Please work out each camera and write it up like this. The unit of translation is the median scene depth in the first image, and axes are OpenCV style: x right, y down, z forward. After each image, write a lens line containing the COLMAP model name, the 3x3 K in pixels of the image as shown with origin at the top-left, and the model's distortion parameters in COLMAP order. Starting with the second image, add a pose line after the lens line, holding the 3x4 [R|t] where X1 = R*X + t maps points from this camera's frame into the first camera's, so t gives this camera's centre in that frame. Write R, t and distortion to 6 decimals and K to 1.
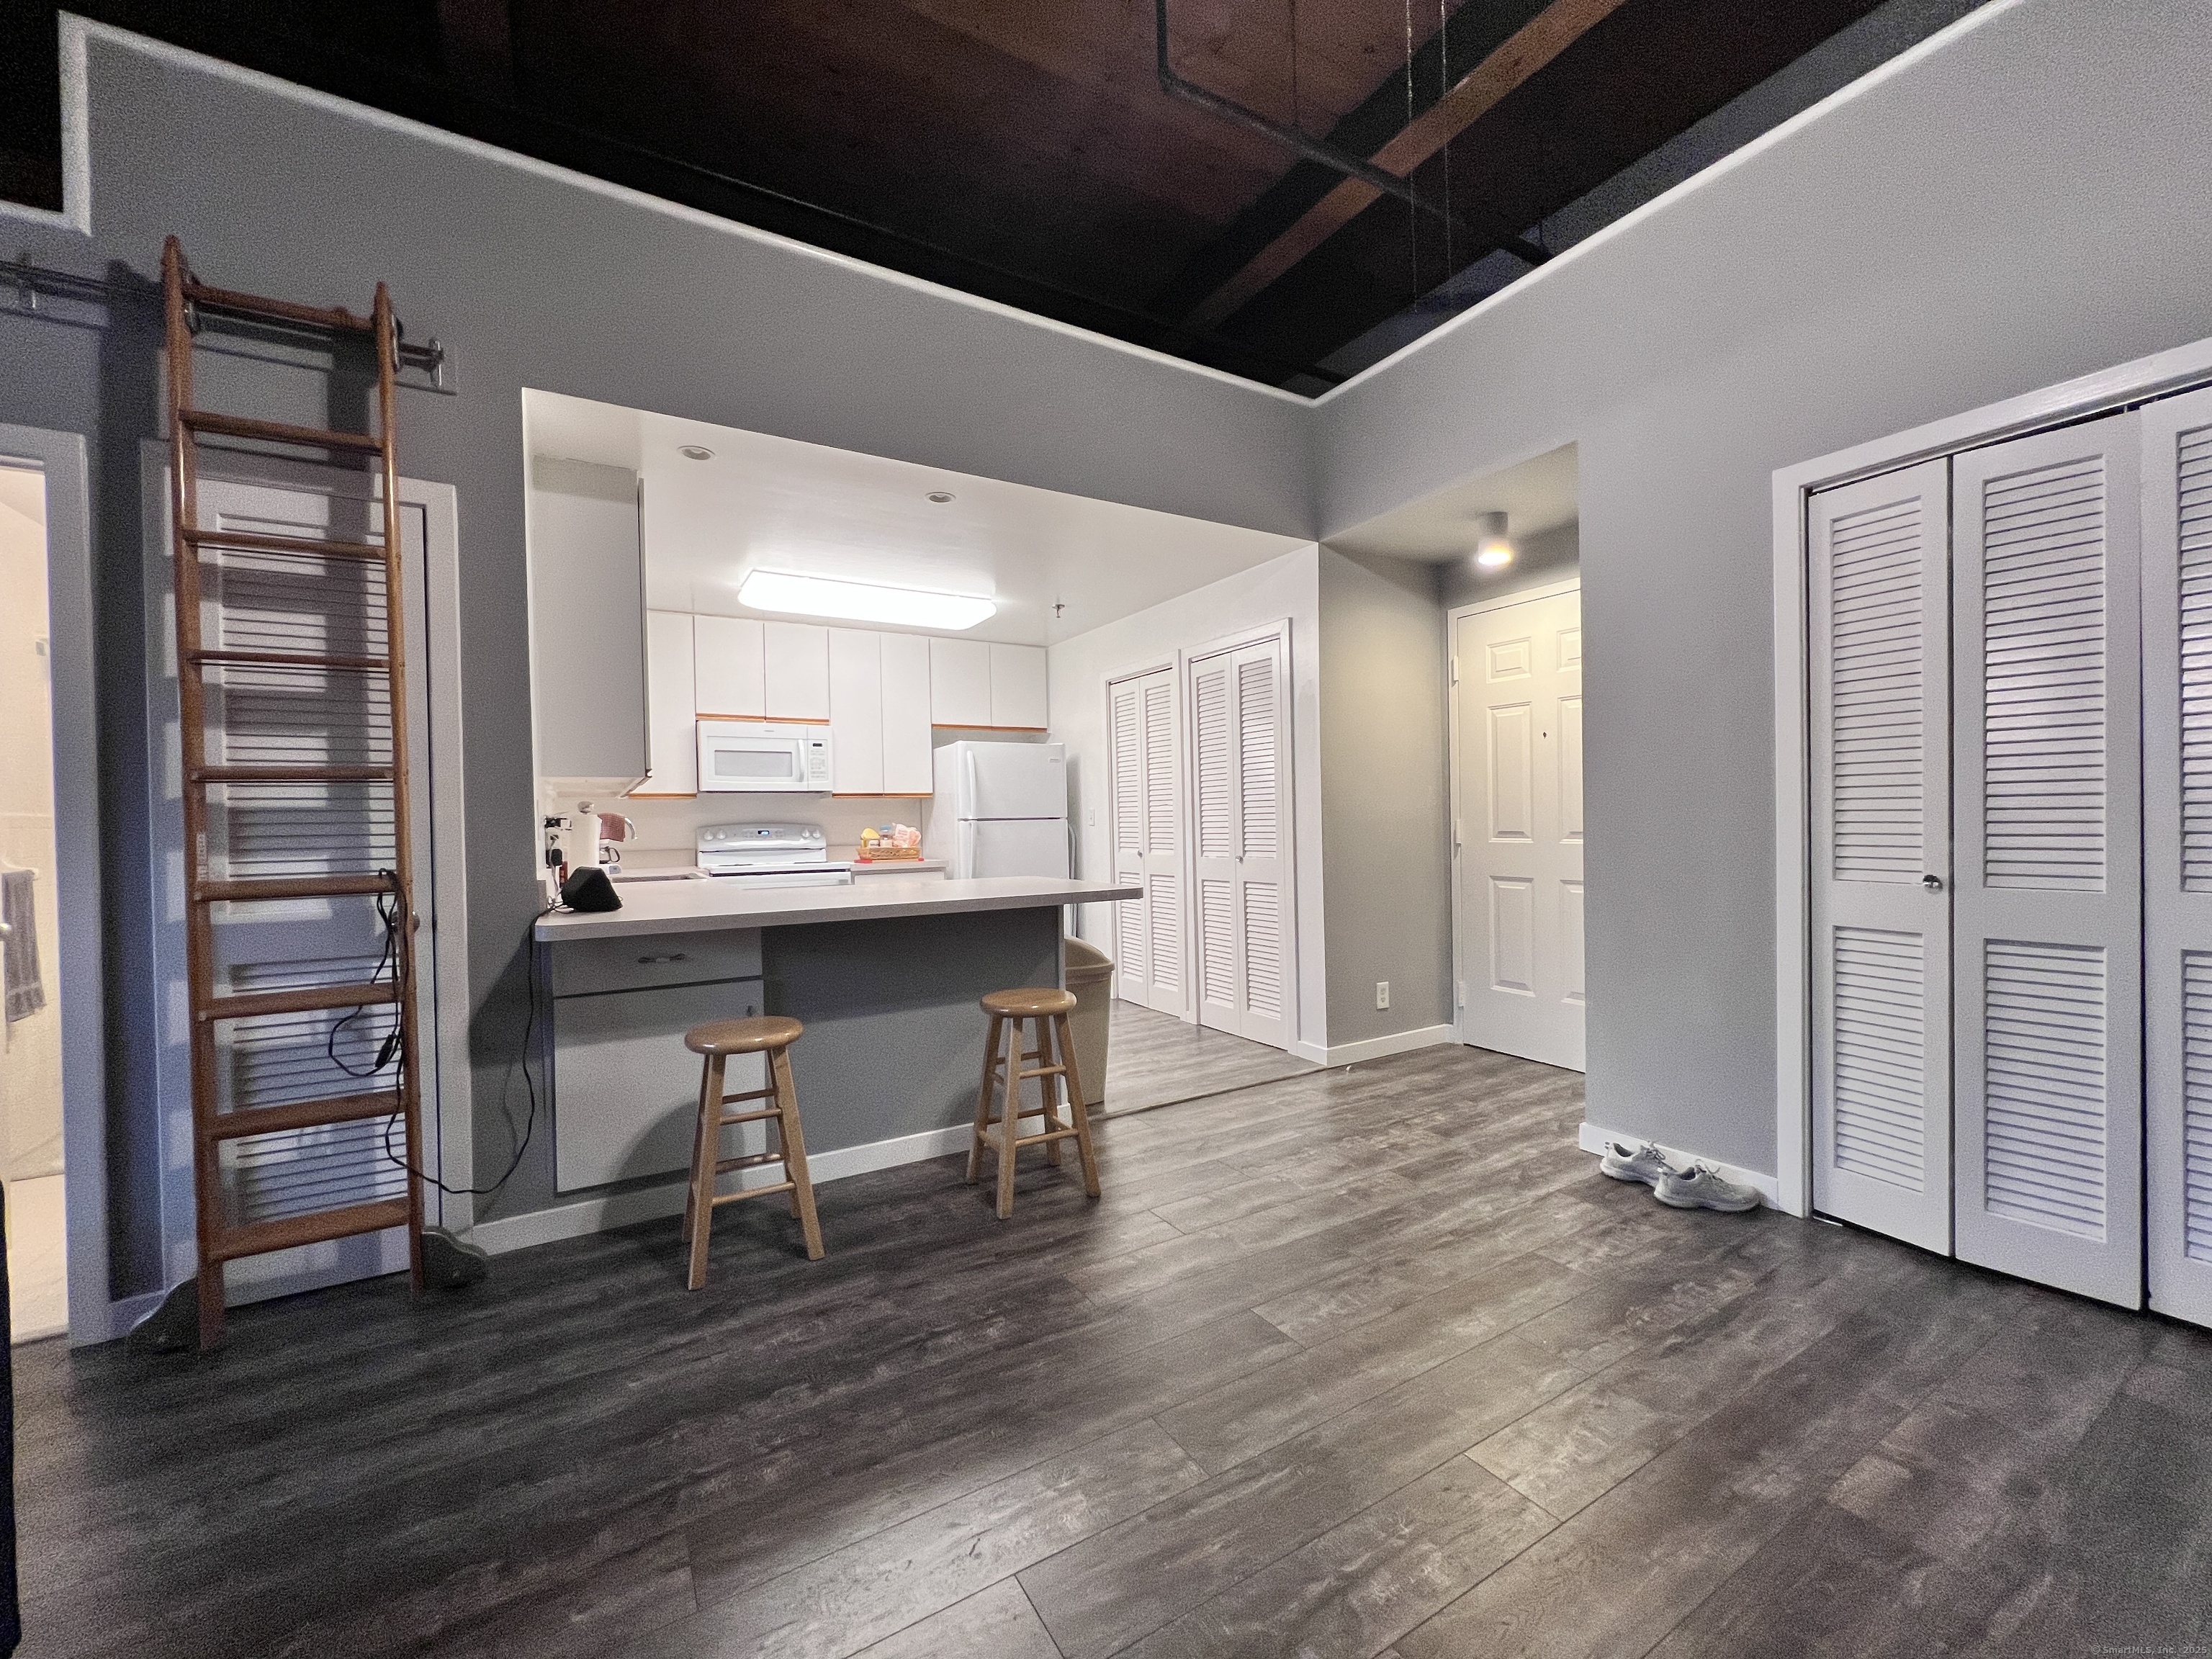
lens RADIAL K [[882.1, 0, 1101.9], [0, 882.1, 830.5], [0, 0, 1]] dist [-0.001358, 0.000147]
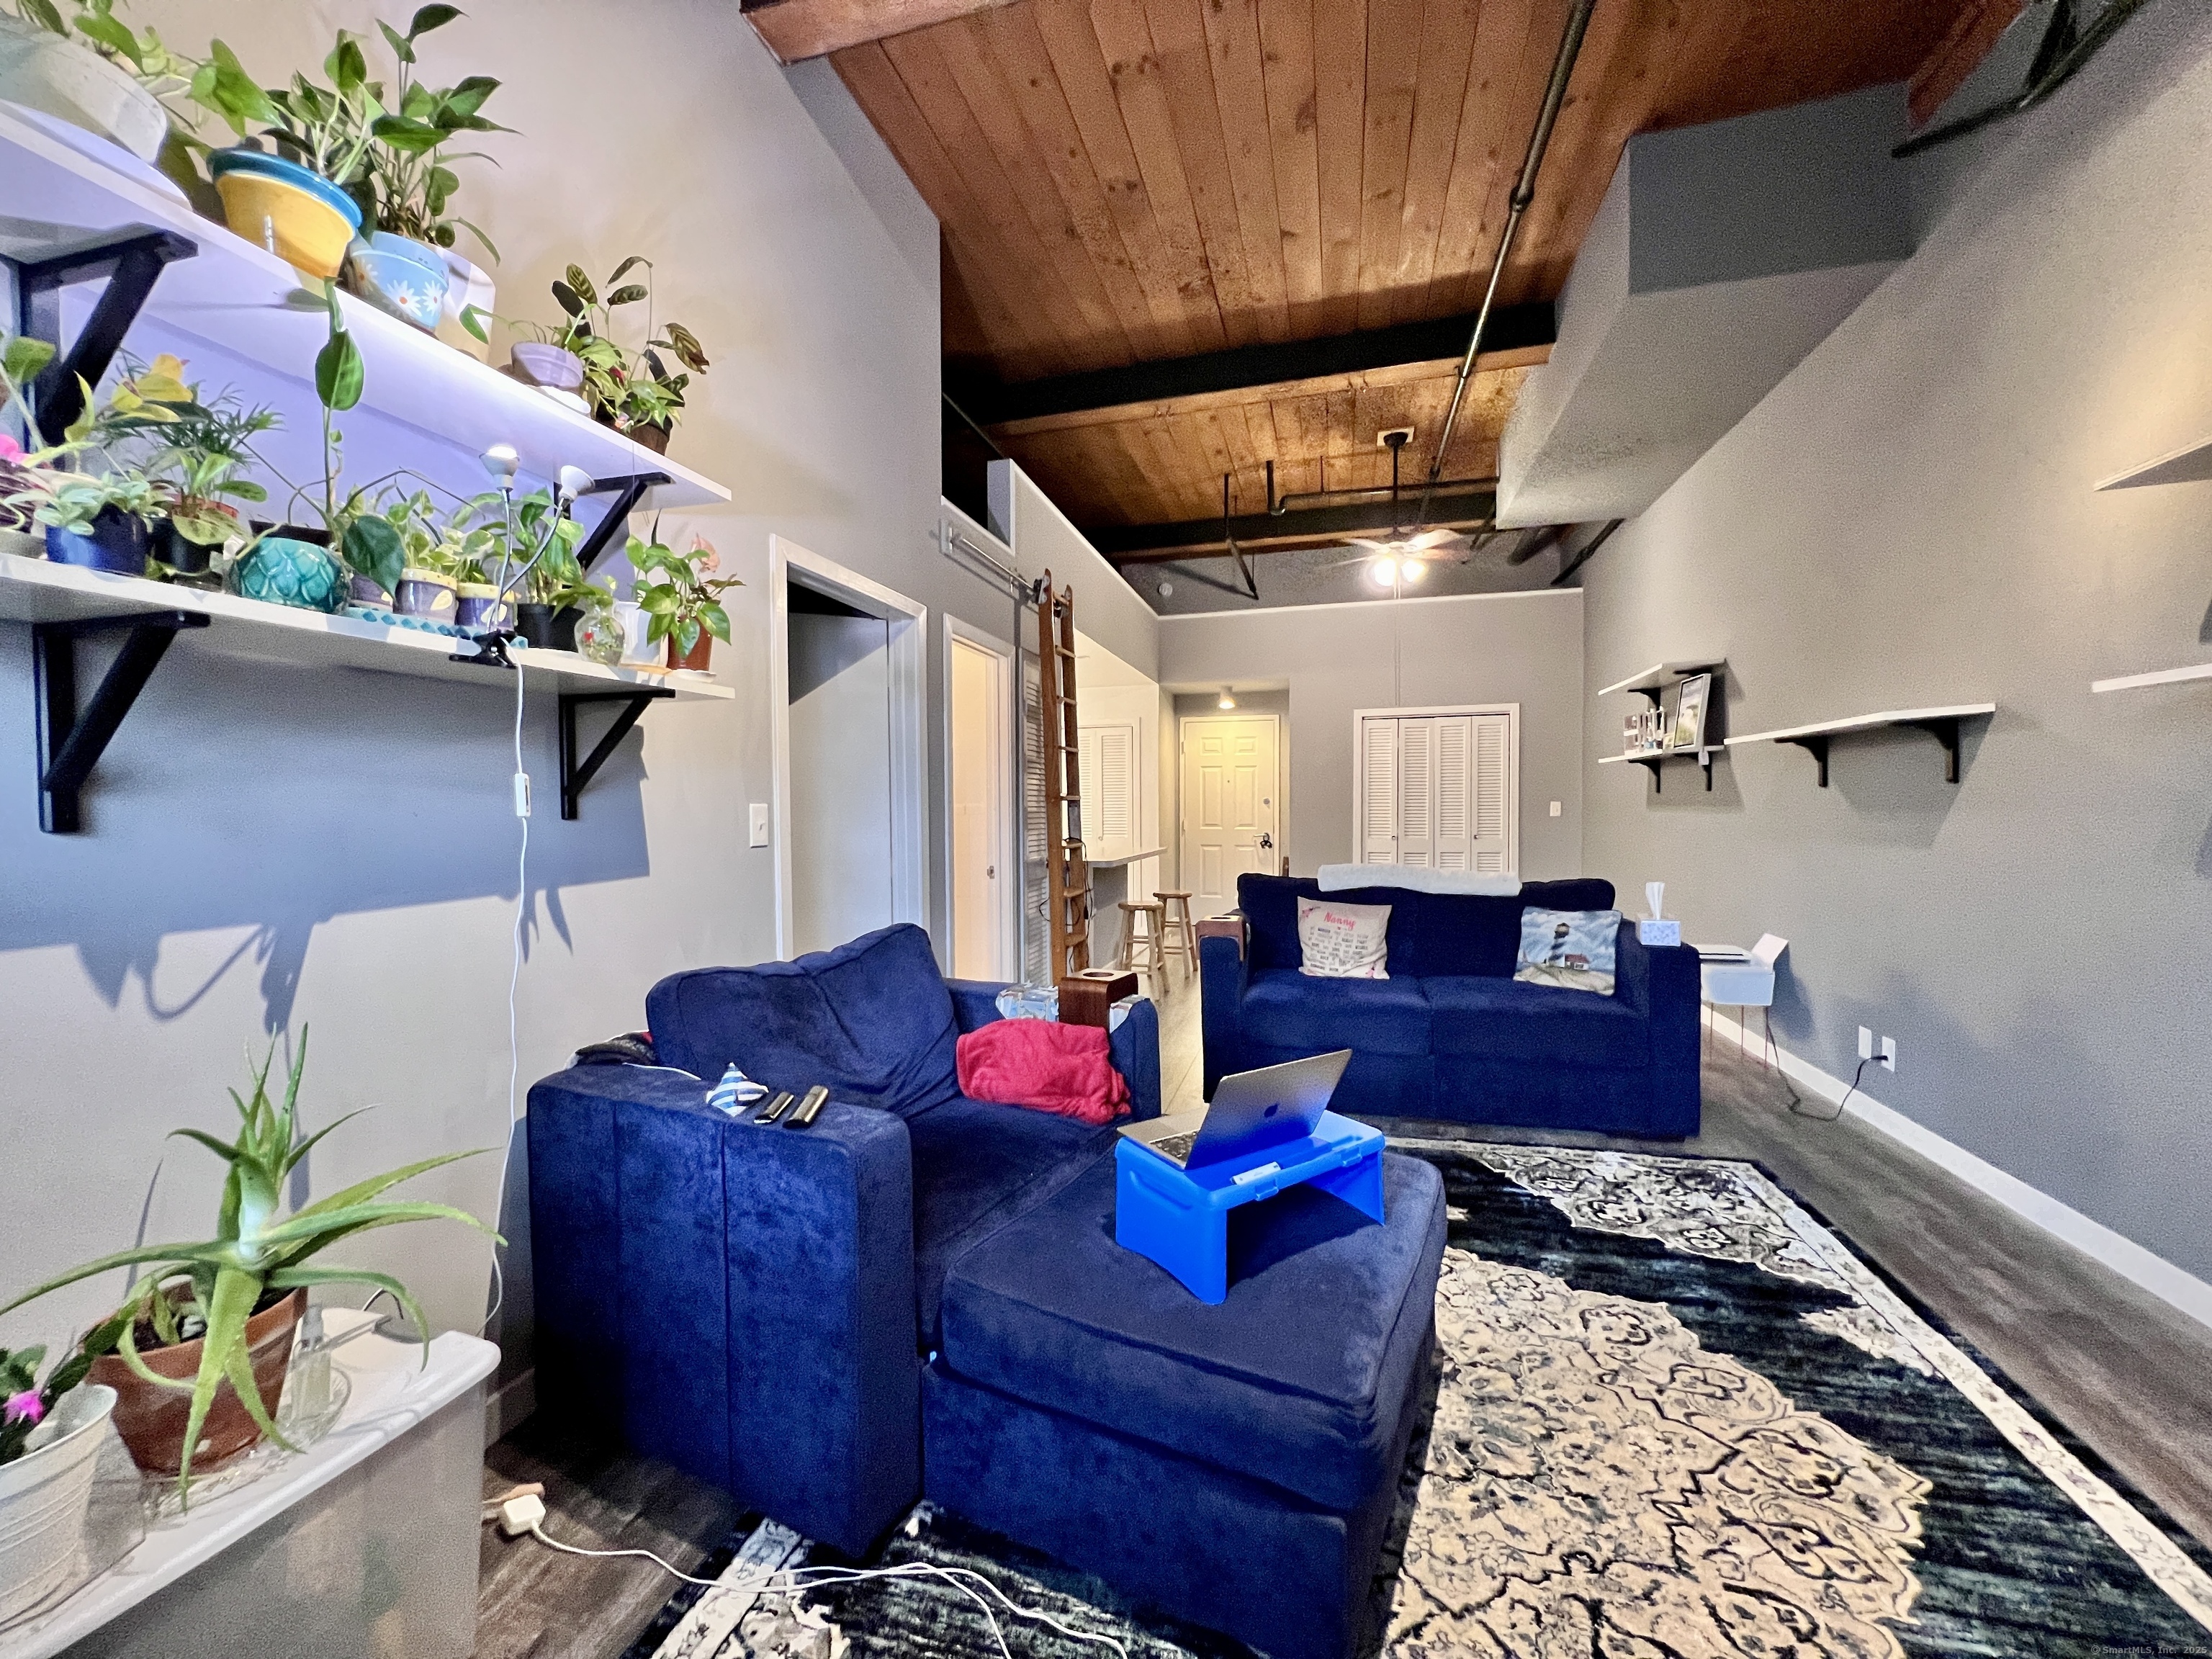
lens RADIAL K [[882.1, 0, 1101.9], [0, 882.1, 830.5], [0, 0, 1]] dist [-0.001358, 0.000147]
pose [[0.717108, -0.003063, 0.696955, -1.742137], [-0.001135, 0.999984, 0.005562, 0.008597], [-0.696961, -0.004780, 0.717093, -0.532818]]
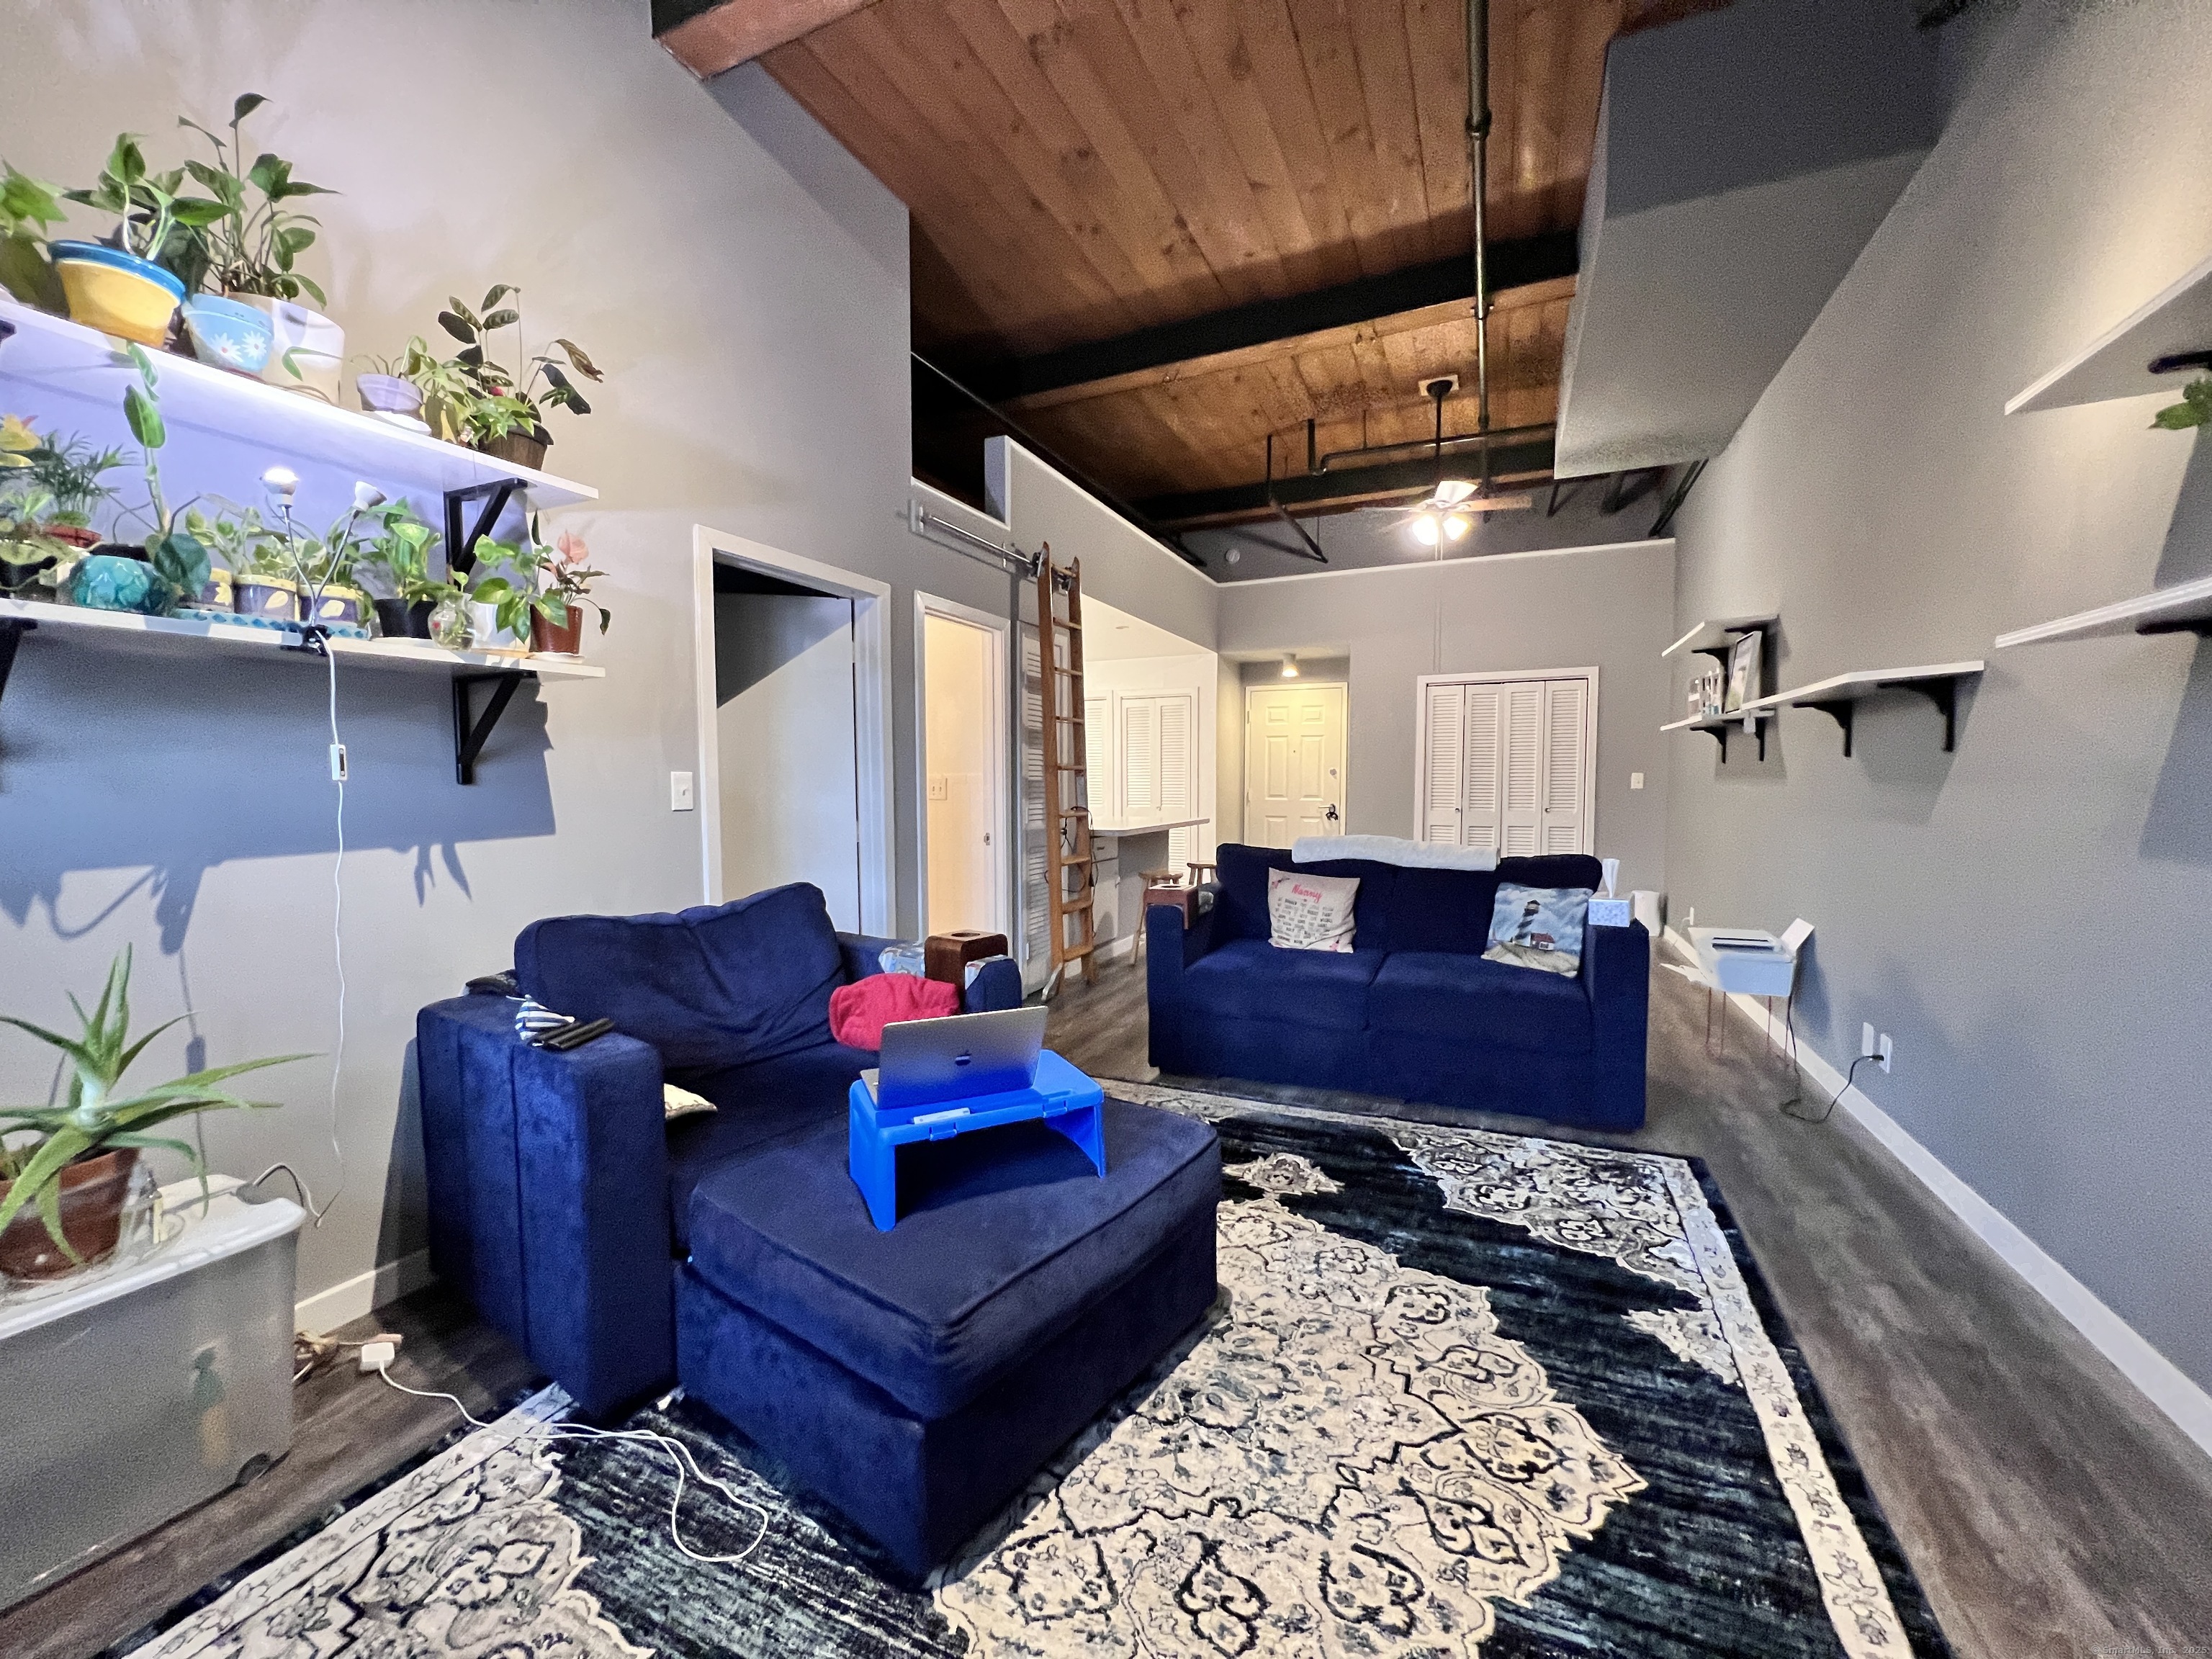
lens RADIAL K [[882.1, 0, 1101.9], [0, 882.1, 830.5], [0, 0, 1]] dist [-0.001358, 0.000147]
pose [[0.818176, -0.016072, 0.574744, -1.557948], [-0.008052, 0.999191, 0.039402, 0.010045], [-0.574912, -0.036866, 0.817384, -0.723902]]
